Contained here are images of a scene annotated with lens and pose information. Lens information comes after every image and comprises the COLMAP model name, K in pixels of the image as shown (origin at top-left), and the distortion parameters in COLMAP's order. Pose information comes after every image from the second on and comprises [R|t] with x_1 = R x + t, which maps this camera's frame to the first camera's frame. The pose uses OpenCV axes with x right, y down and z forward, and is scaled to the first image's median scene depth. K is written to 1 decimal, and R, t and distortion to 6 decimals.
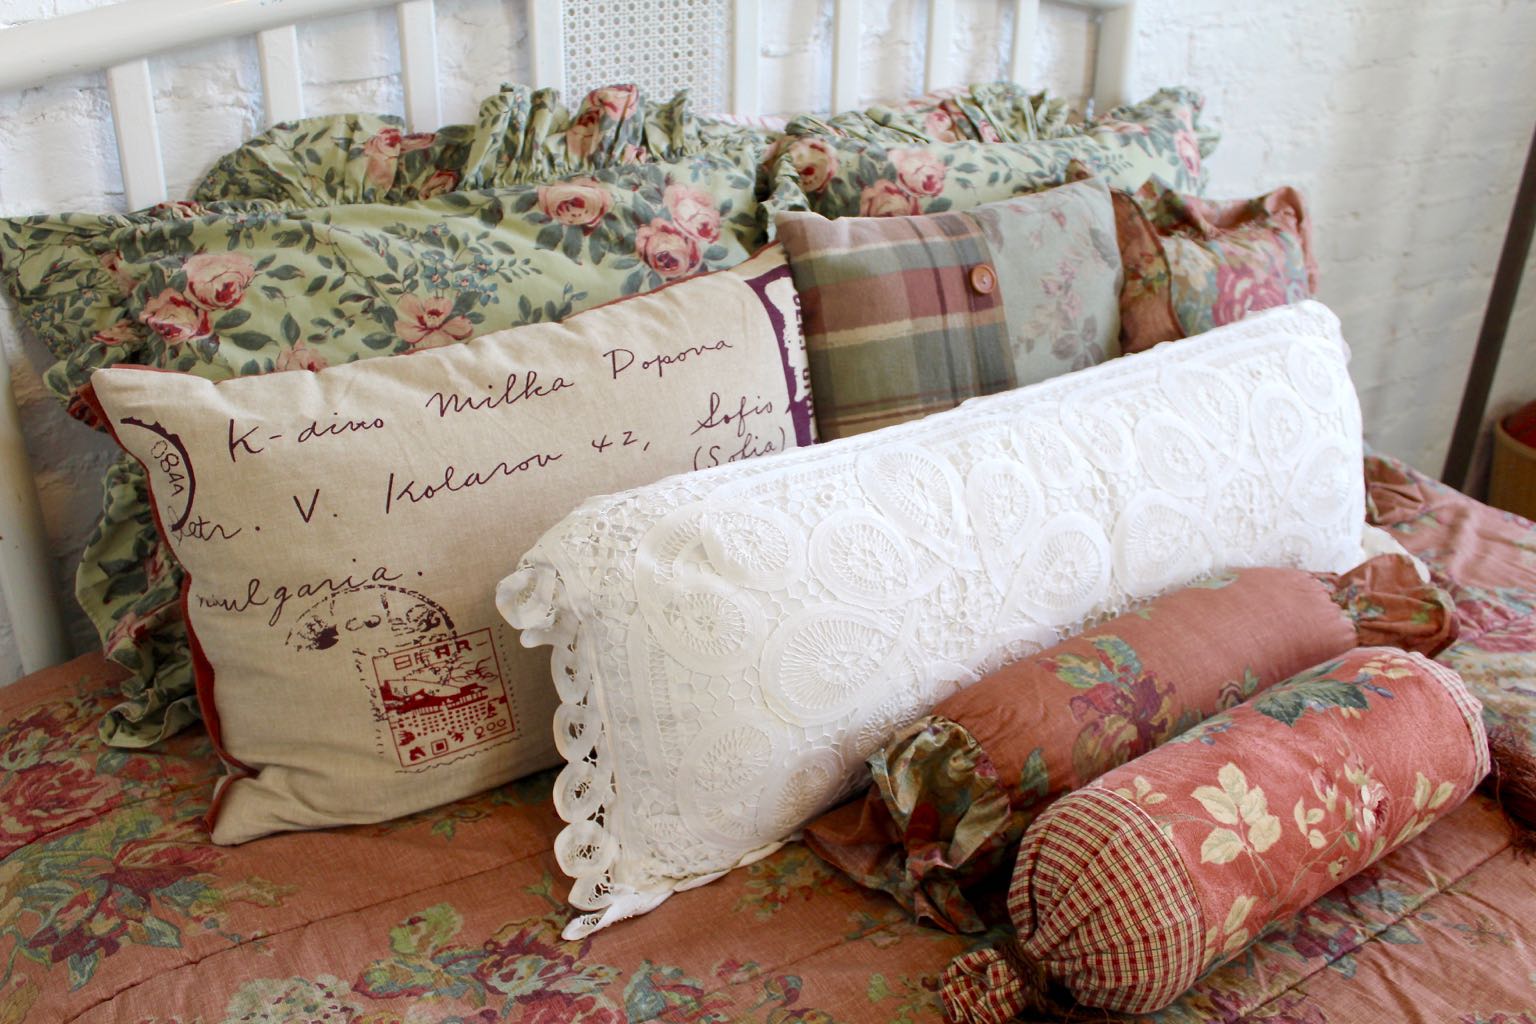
lens RADIAL K [[1484.6, 0, 768.0], [0, 1484.6, 512.0], [0, 0, 1]] dist [-0.151378, 0.125668]
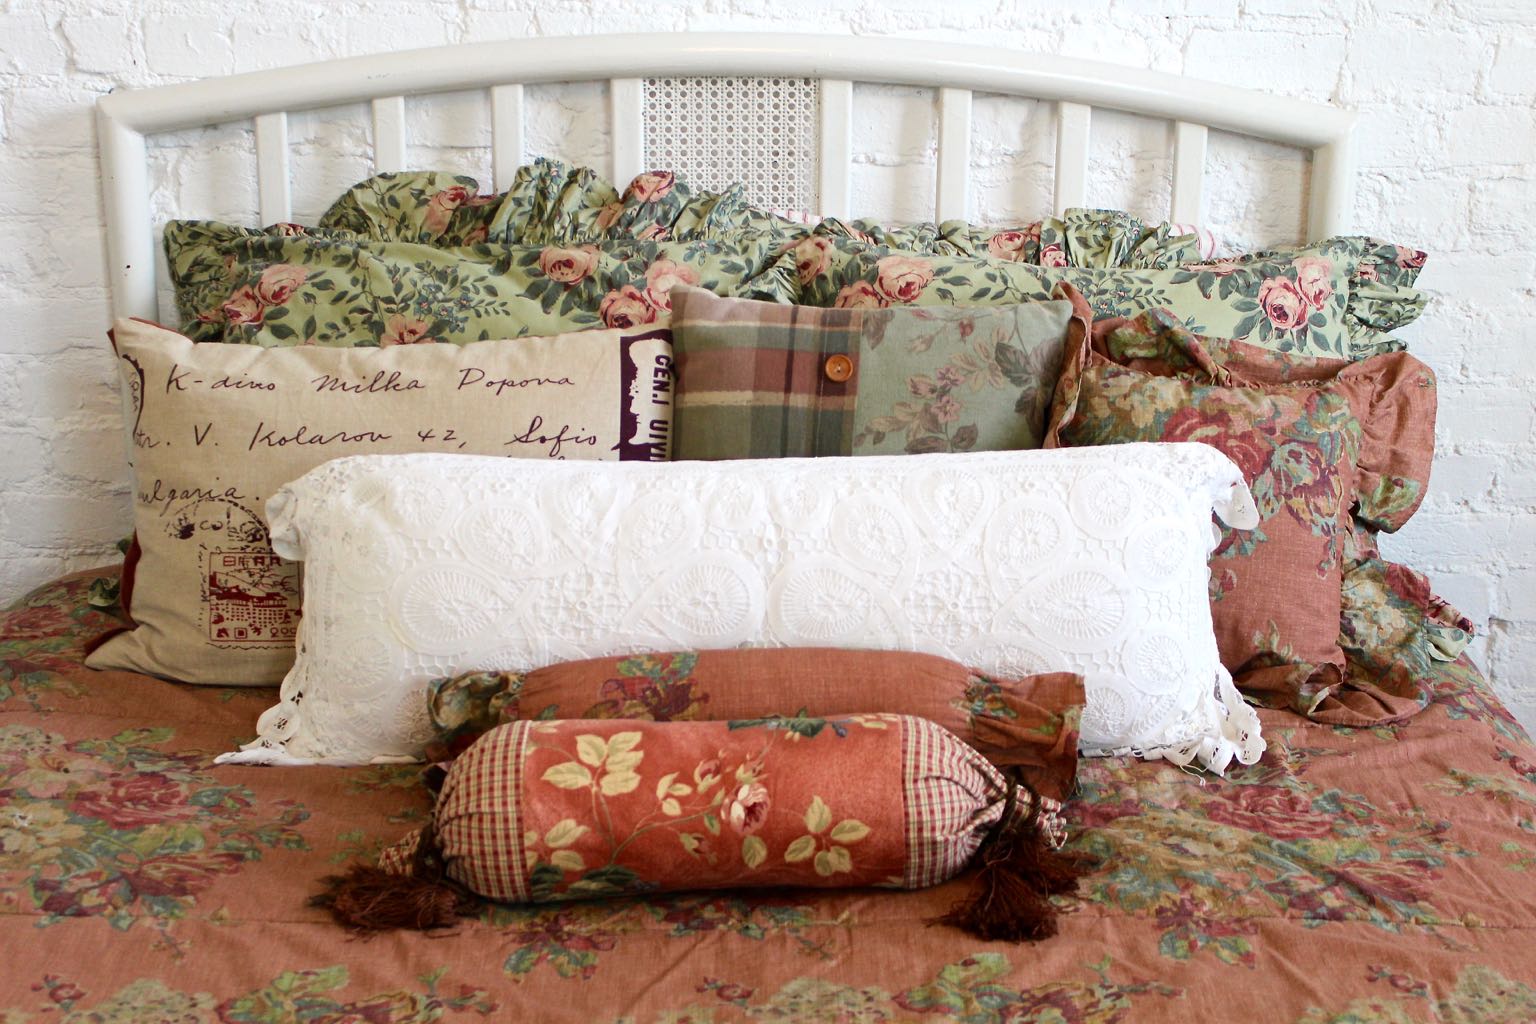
lens RADIAL K [[2132.4, 0, 768.0], [0, 2132.4, 512.0], [0, 0, 1]] dist [-0.085437, 0.000162]
pose [[0.848428, 0.159384, -0.504745, 0.949754], [-0.235361, 0.967728, -0.090040, 0.099933], [0.474105, 0.195189, 0.858560, -0.350400]]
